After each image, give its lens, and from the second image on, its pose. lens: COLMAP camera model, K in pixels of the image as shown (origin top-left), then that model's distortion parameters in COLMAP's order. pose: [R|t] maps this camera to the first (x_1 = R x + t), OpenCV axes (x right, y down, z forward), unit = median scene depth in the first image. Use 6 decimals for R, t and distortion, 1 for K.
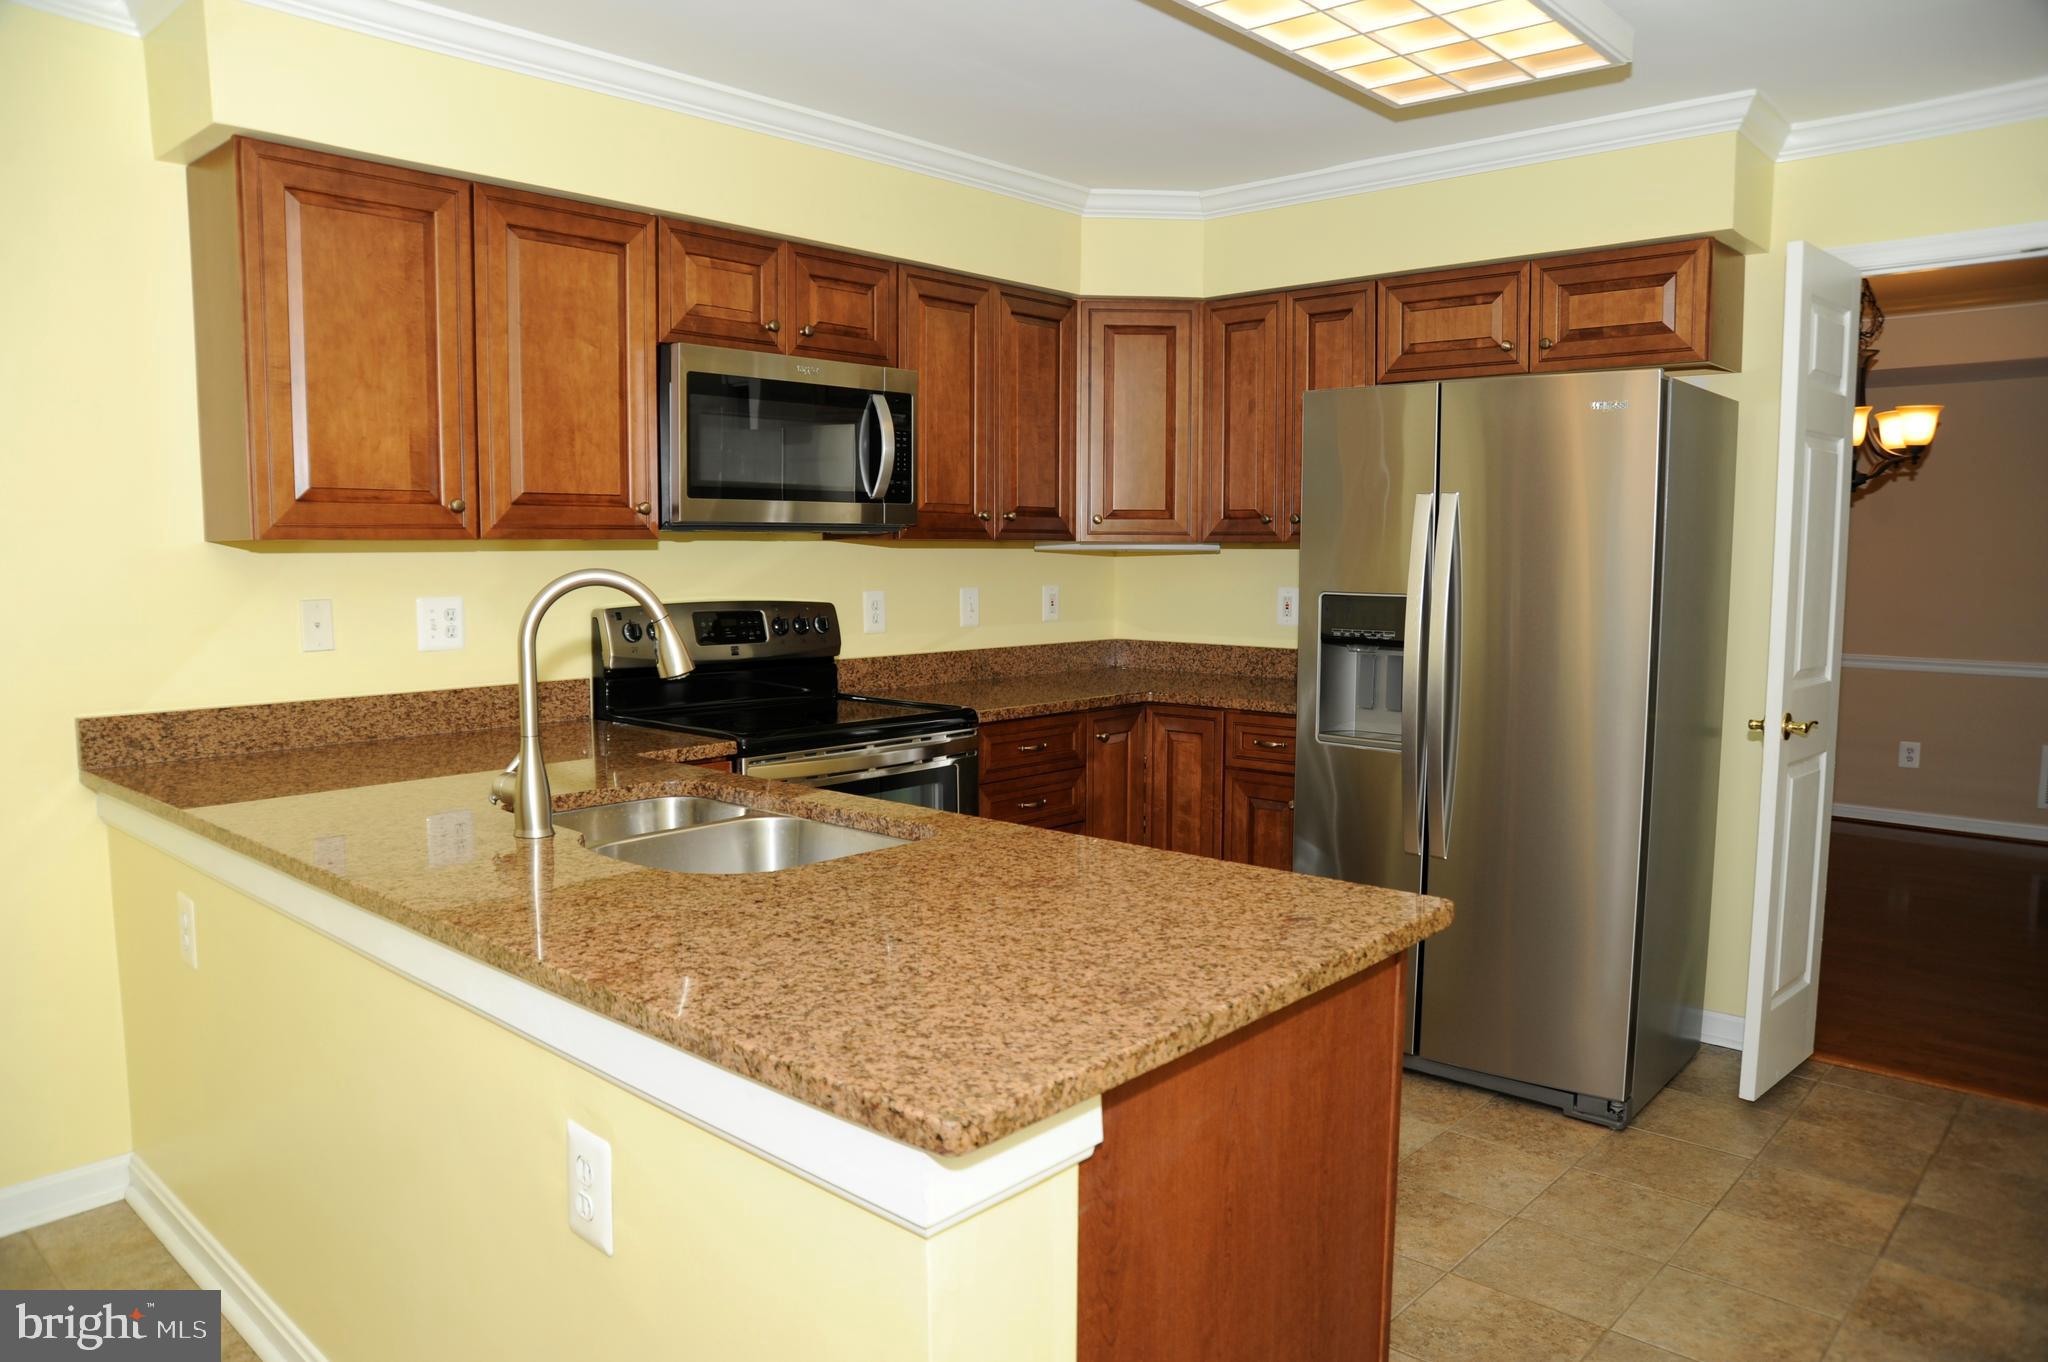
lens RADIAL K [[1391.2, 0, 1022.9], [0, 1391.2, 671.0], [0, 0, 1]] dist [-0.100656, 0.057476]
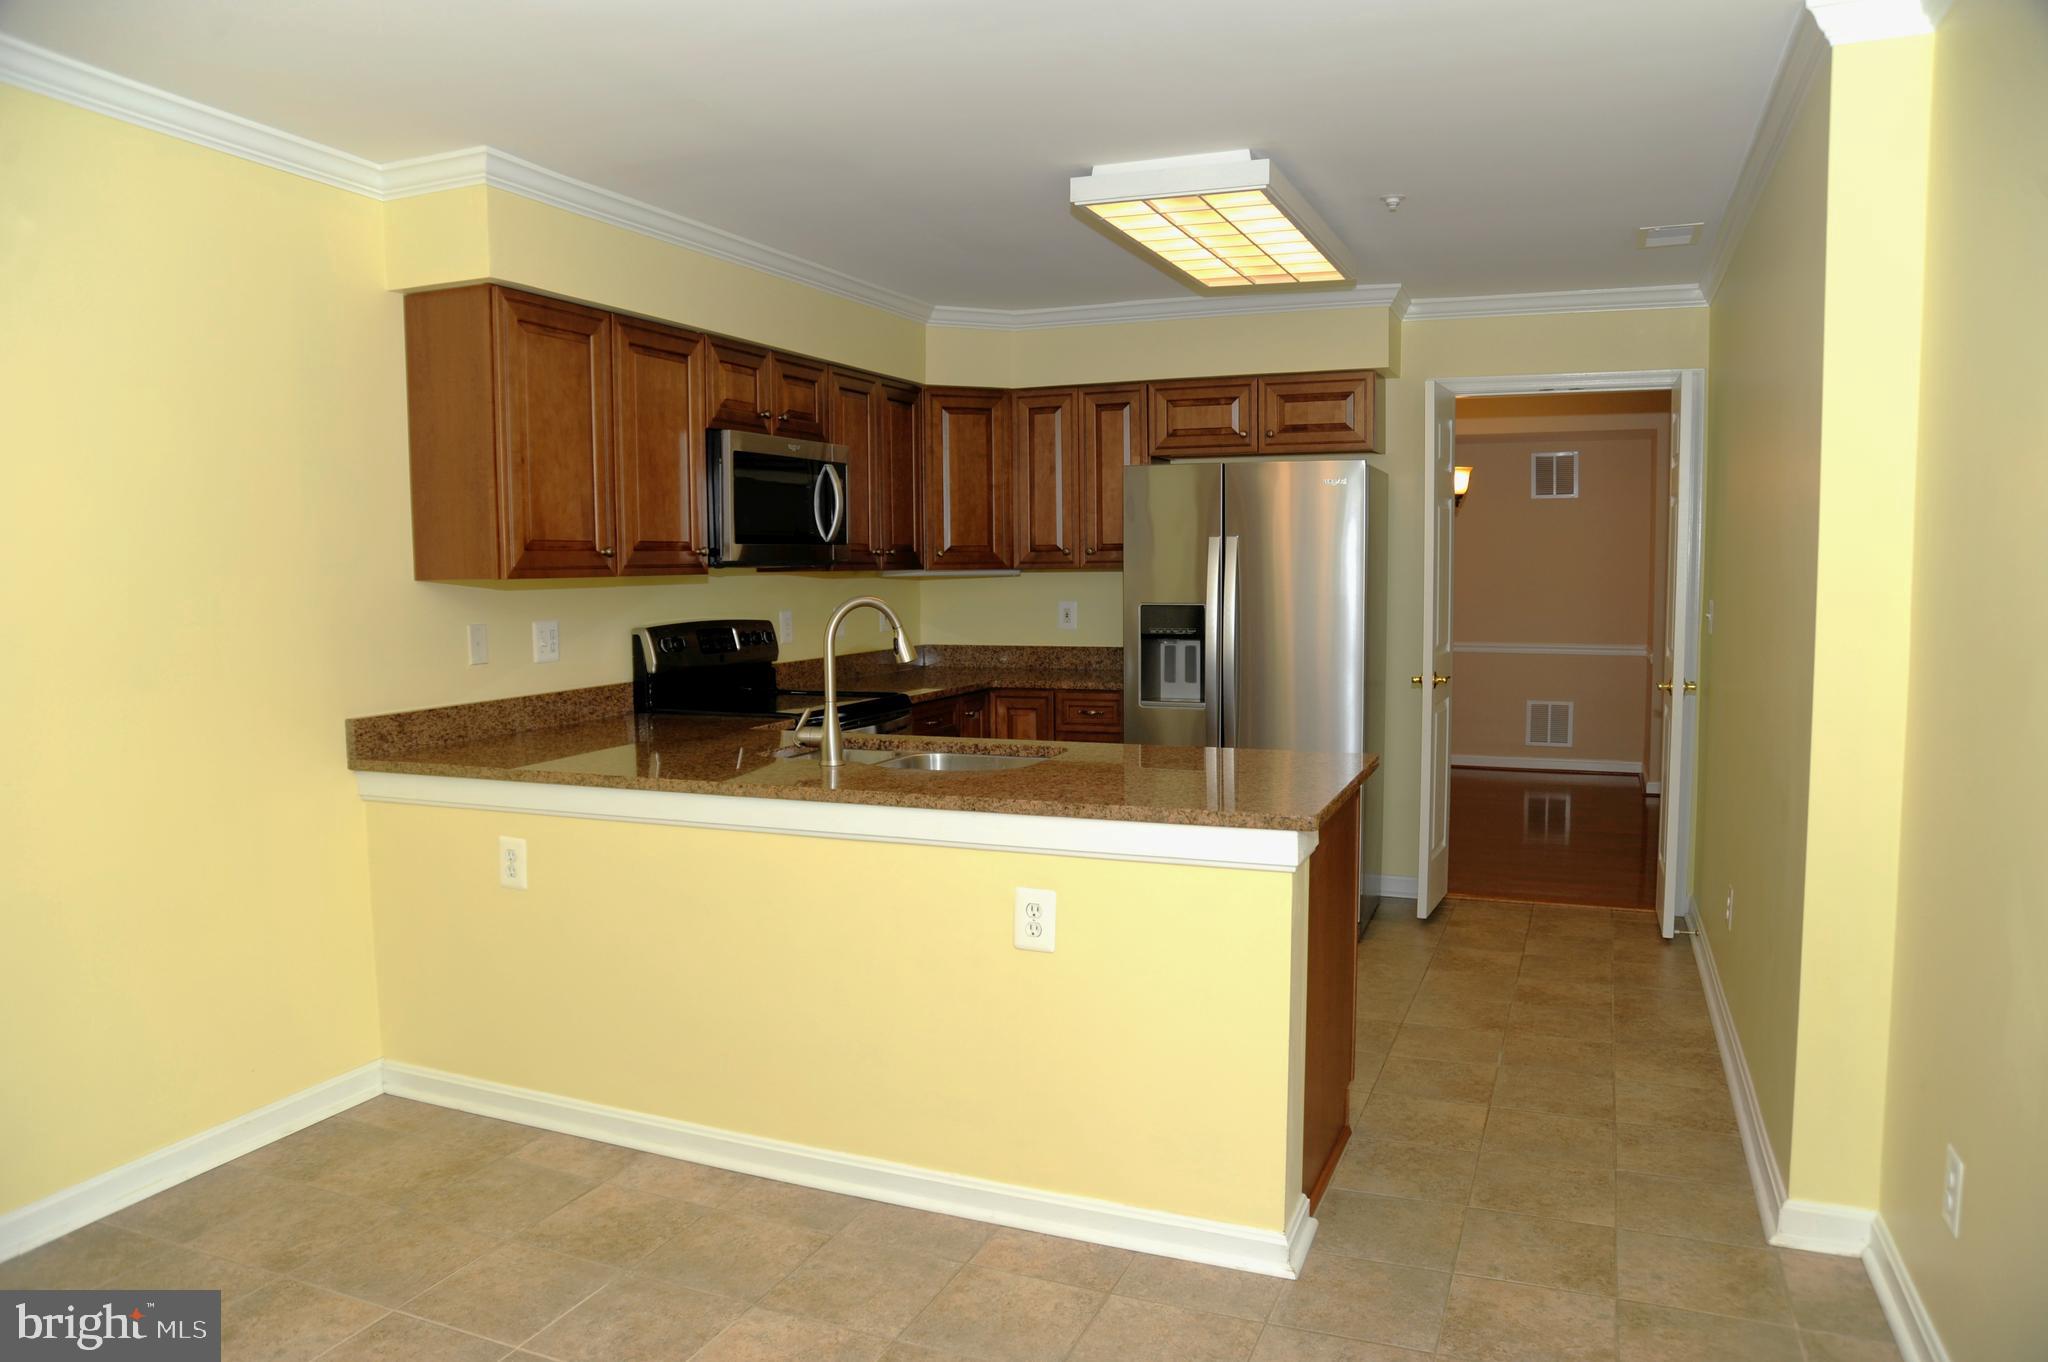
lens RADIAL K [[1391.2, 0, 1012.2], [0, 1391.2, 682.9], [0, 0, 1]] dist [-0.100656, 0.057476]
pose [[0.943890, -0.039355, 0.327907, -0.407534], [0.040697, 0.999168, 0.002770, 0.017628], [-0.327743, 0.010730, 0.944706, -0.347814]]
